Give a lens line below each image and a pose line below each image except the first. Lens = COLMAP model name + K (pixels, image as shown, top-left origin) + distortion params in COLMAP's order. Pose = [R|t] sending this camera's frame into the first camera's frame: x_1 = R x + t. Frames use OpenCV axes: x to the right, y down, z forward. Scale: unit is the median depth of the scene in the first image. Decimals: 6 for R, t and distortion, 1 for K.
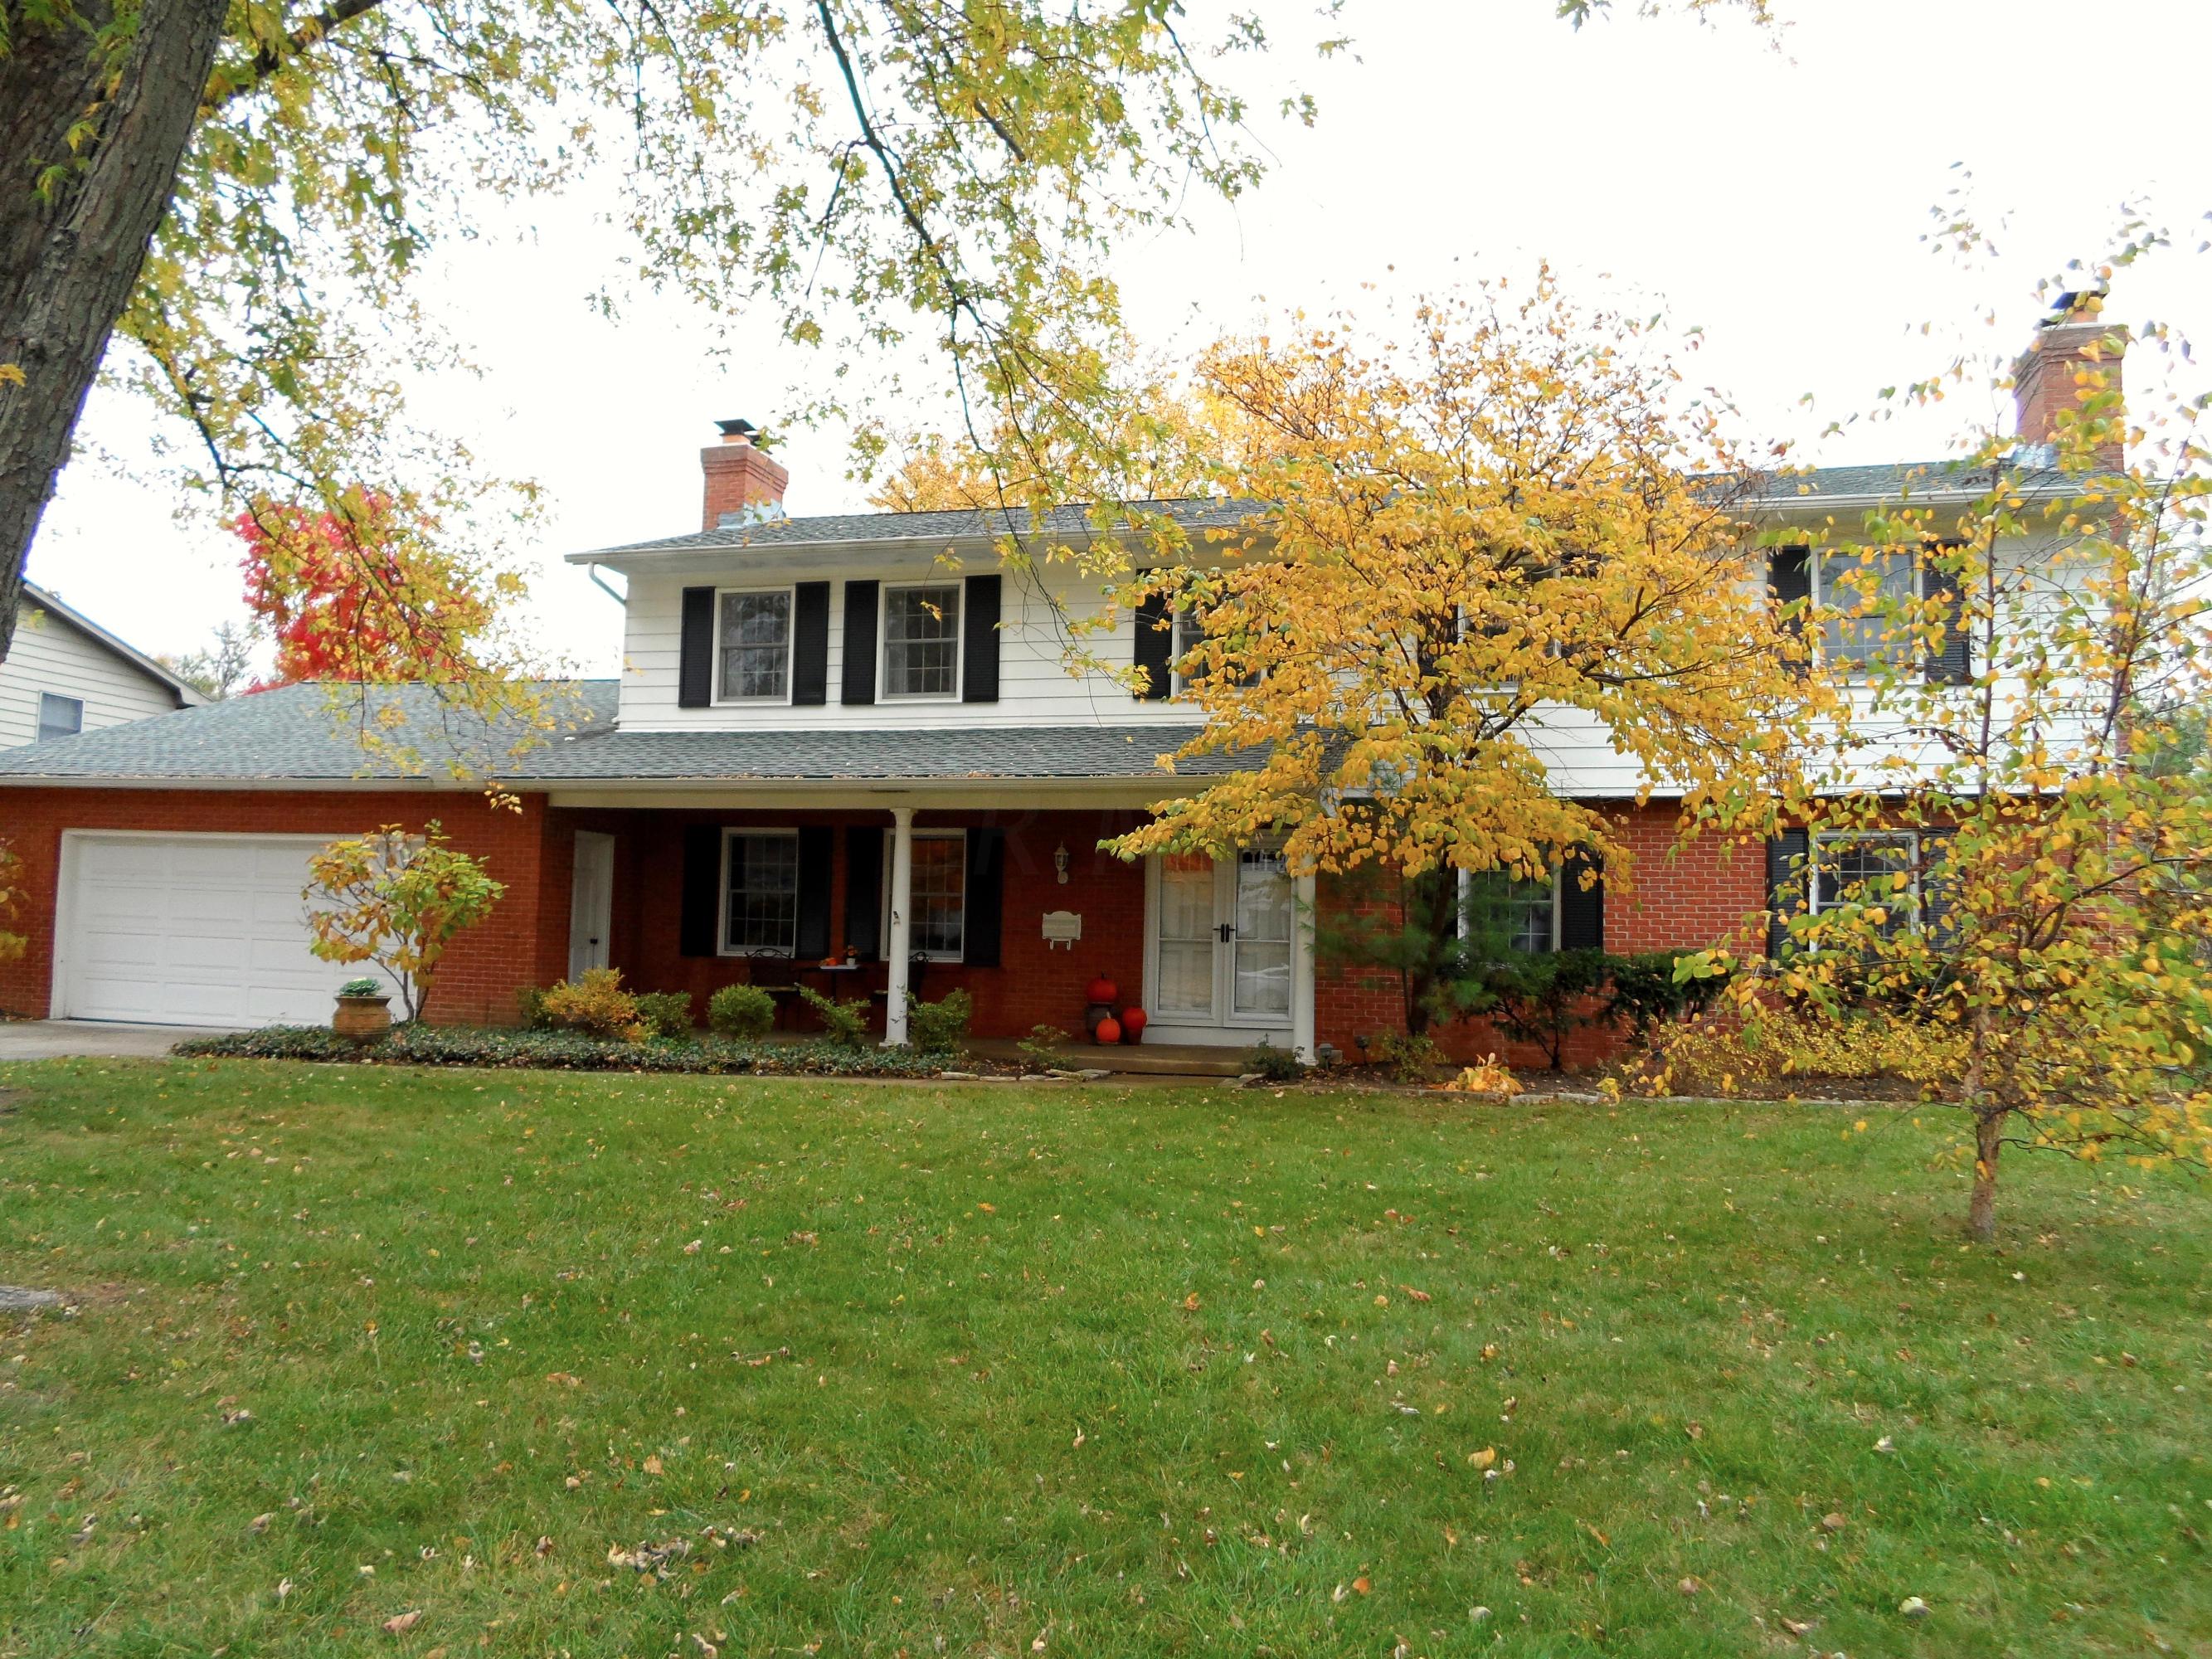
lens RADIAL K [[1665.1, 0, 1096.6], [0, 1665.1, 823.7], [0, 0, 1]] dist [-0.015337, 0.023907]
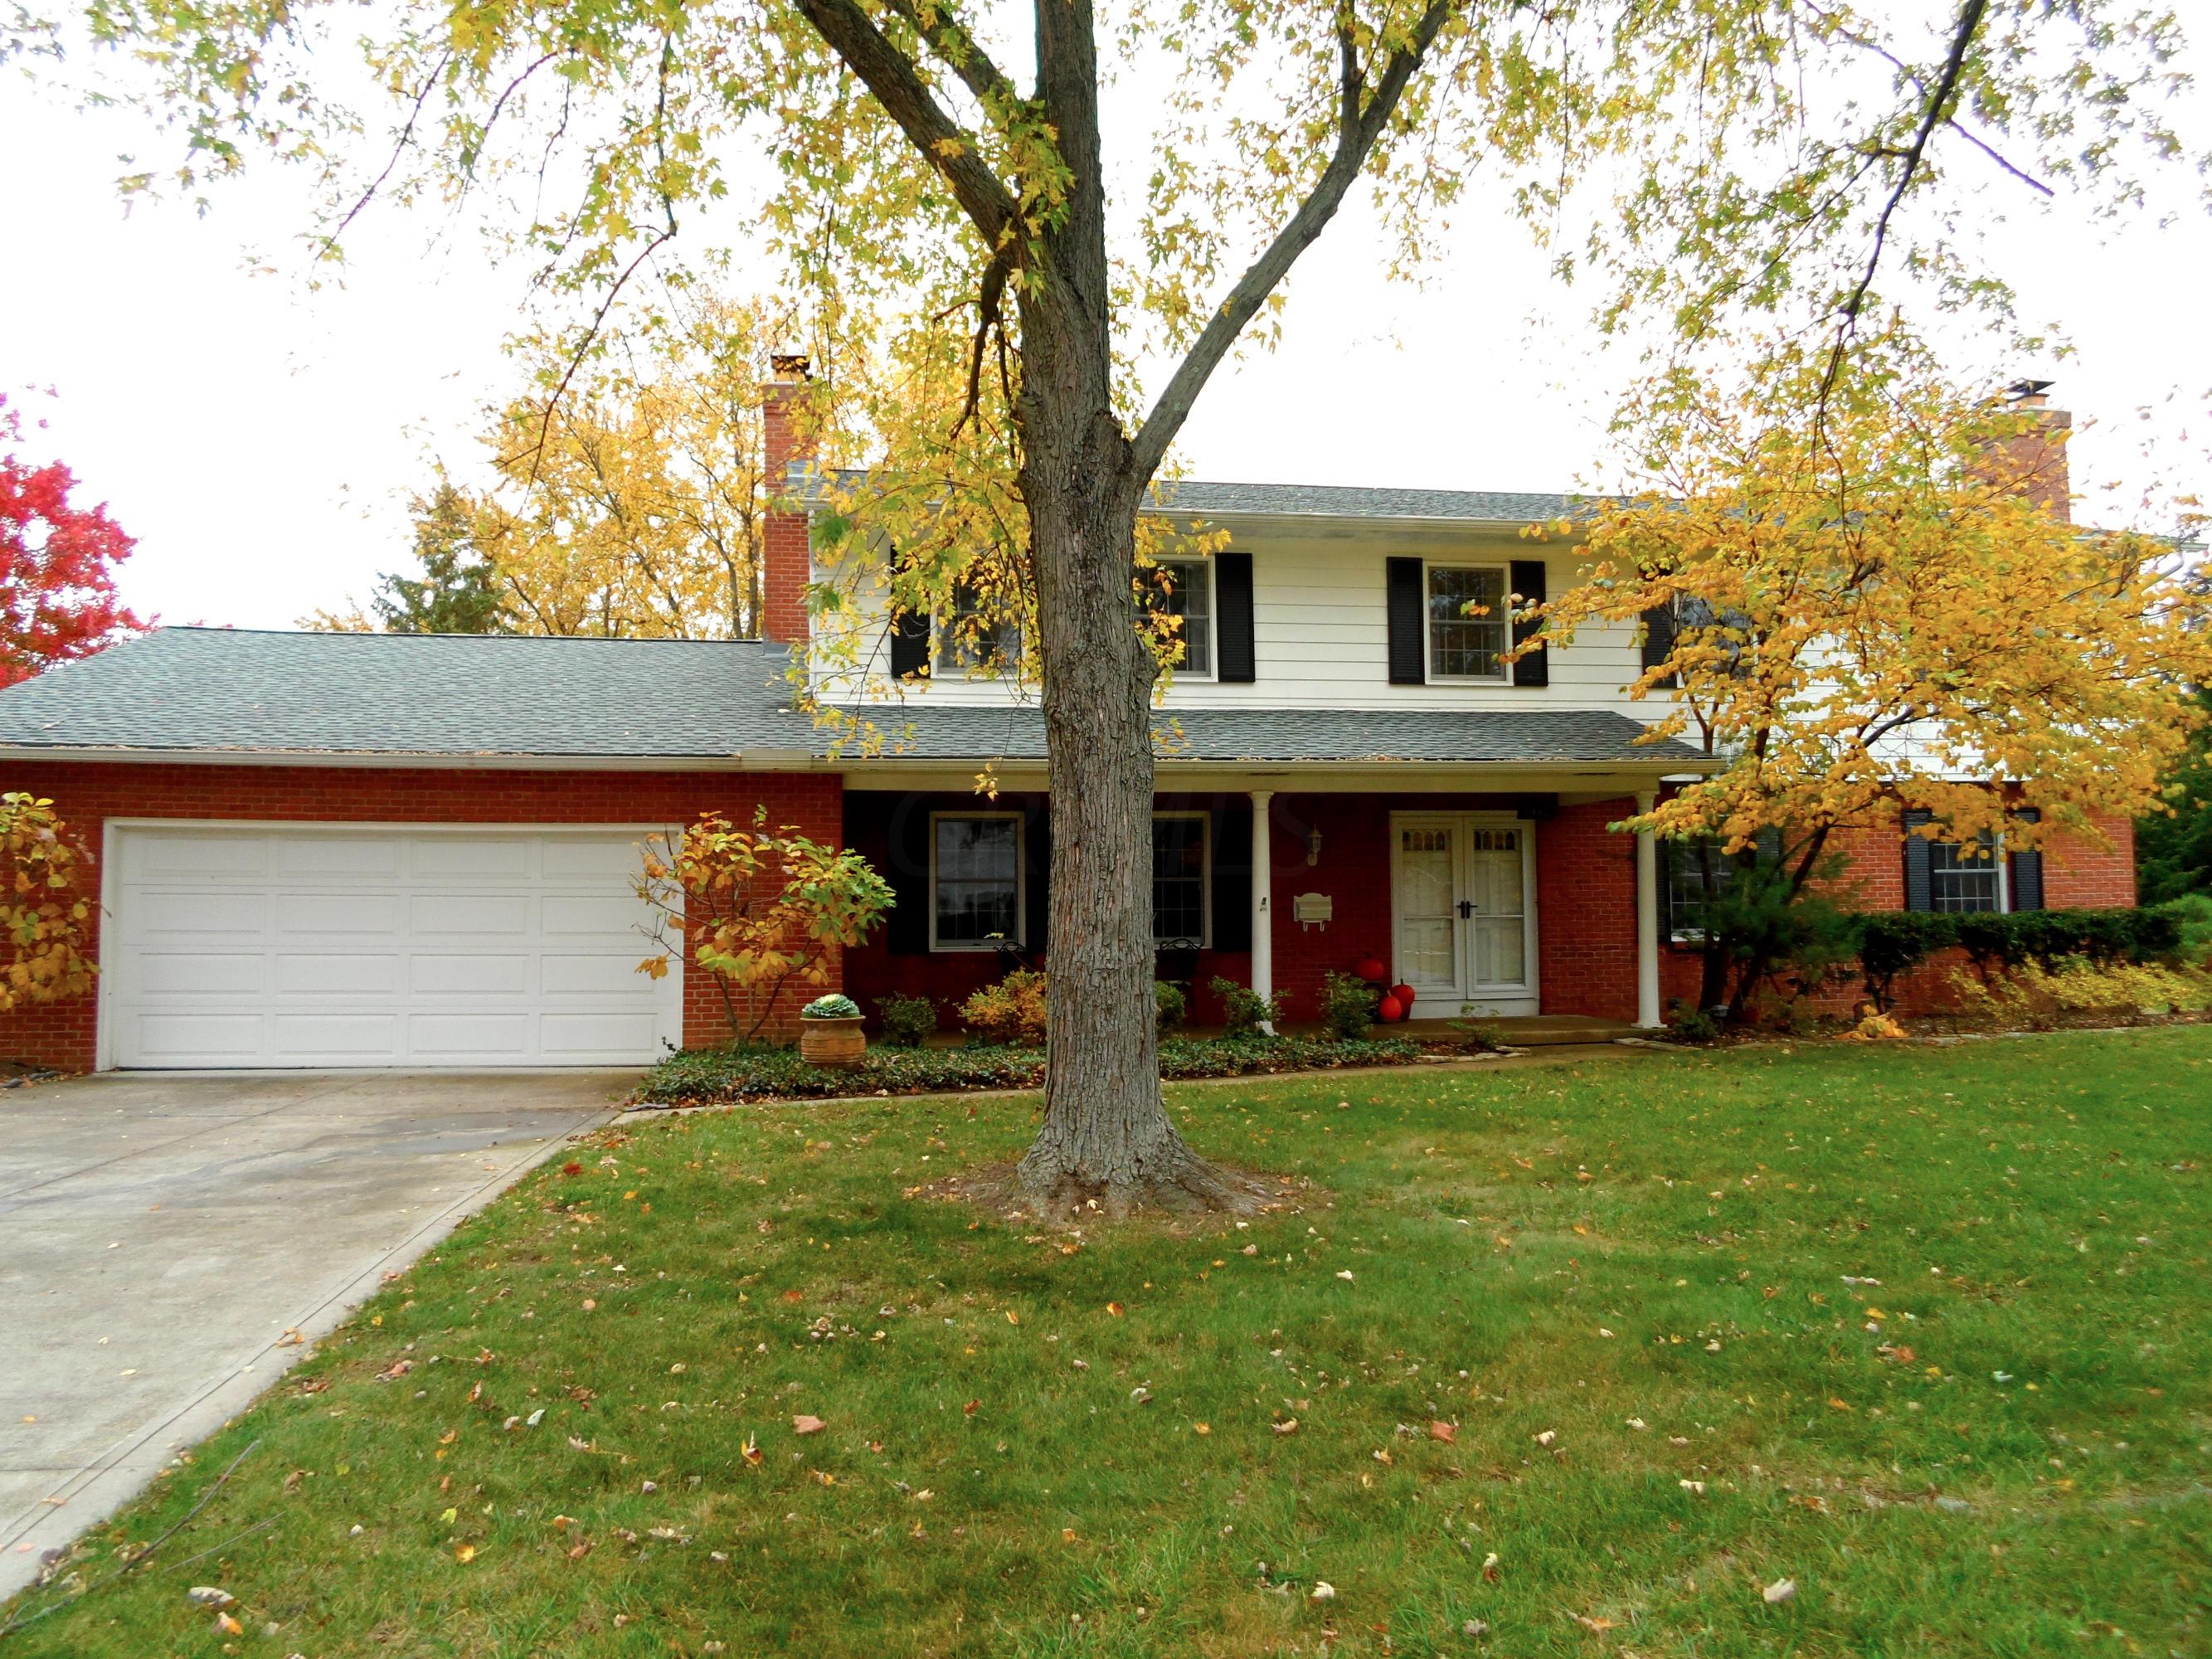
lens RADIAL K [[1665.1, 0, 1099.2], [0, 1665.1, 831.8], [0, 0, 1]] dist [-0.015337, 0.023907]
pose [[0.909105, -0.010061, 0.416445, -0.580955], [0.003592, 0.999860, 0.016314, -0.001535], [-0.416551, -0.013336, 0.909014, 0.149856]]
